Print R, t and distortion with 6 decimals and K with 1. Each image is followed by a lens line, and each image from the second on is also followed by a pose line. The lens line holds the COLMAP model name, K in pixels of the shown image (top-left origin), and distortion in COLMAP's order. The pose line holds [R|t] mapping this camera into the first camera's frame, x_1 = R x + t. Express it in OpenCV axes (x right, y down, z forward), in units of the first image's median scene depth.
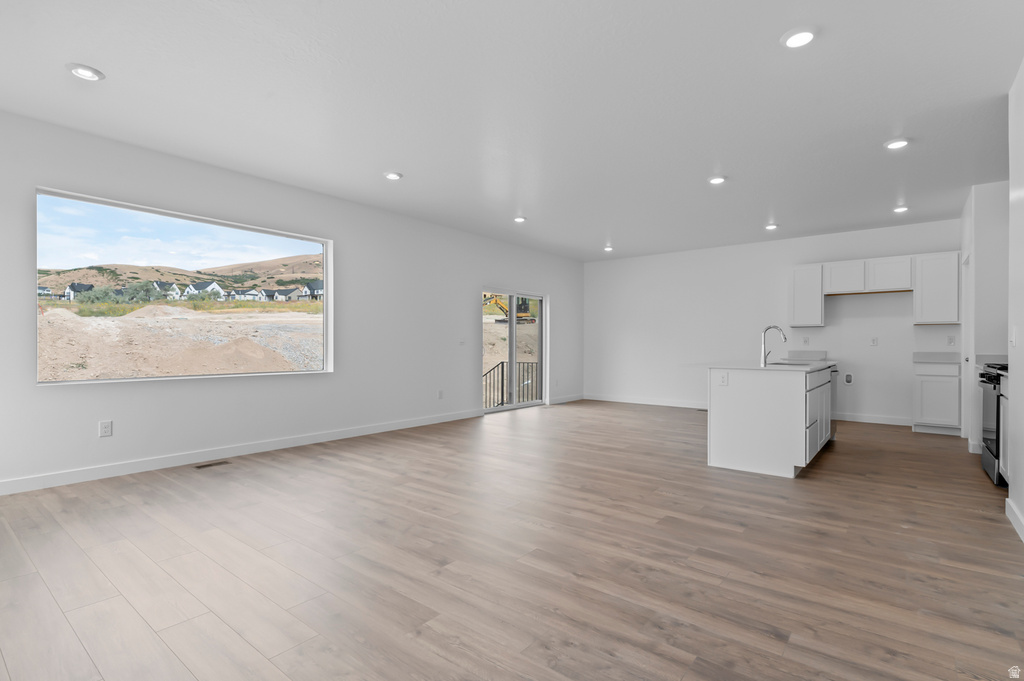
lens RADIAL K [[493.1, 0, 512.6], [0, 493.1, 347.7], [0, 0, 1]] dist [0.010006, 0.000515]
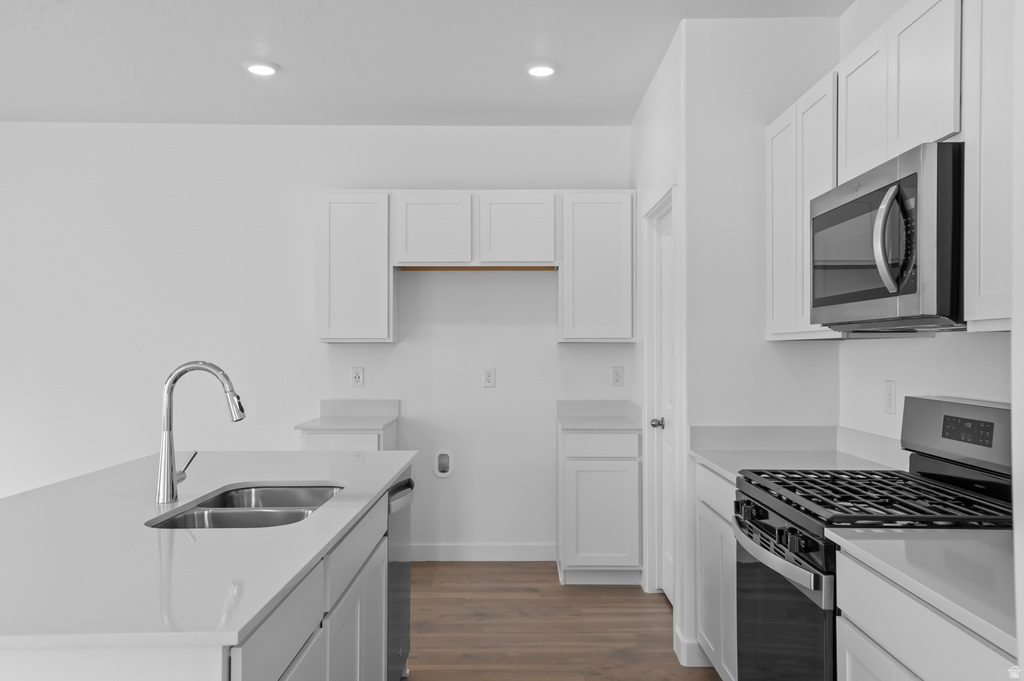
lens RADIAL K [[845.1, 0, 512.3], [0, 845.1, 339.4], [0, 0, 1]] dist [0.073363, -0.000679]
pose [[0.783636, 0.002938, 0.621214, 0.291877], [0.006429, 0.999897, -0.012838, -0.039889], [-0.621187, 0.014054, 0.783536, 0.419289]]
